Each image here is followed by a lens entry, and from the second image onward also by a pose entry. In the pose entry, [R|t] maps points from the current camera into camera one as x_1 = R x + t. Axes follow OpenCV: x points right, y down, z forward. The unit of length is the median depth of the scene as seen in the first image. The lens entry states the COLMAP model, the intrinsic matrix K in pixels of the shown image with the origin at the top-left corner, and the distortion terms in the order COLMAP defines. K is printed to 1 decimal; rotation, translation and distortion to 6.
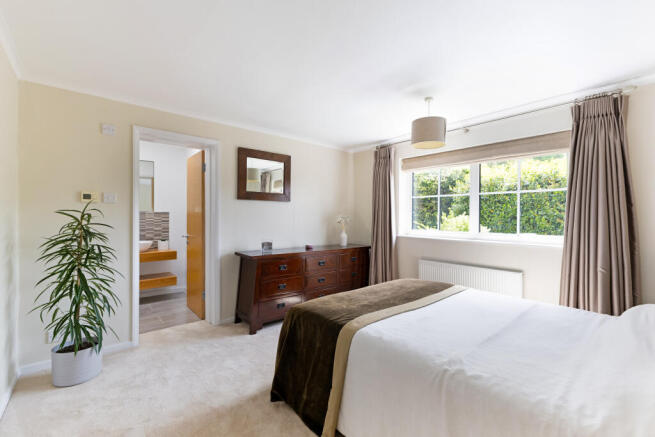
lens RADIAL K [[280.0, 0, 324.4], [0, 280.0, 218.7], [0, 0, 1]] dist [0.007151, -0.001452]
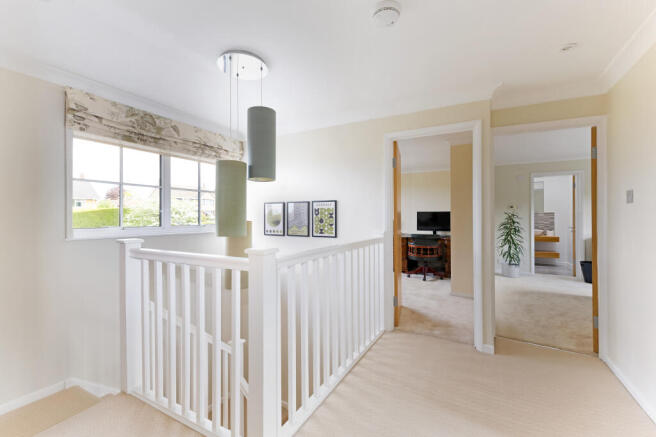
lens RADIAL K [[280.4, 0, 328.9], [0, 280.4, 217.1], [0, 0, 1]] dist [0.007151, -0.001452]
pose [[0.348953, -0.006873, -0.937115, 0.665928], [0.004261, 0.999974, -0.005747, 0.012385], [0.937130, -0.001988, 0.348974, -1.004077]]
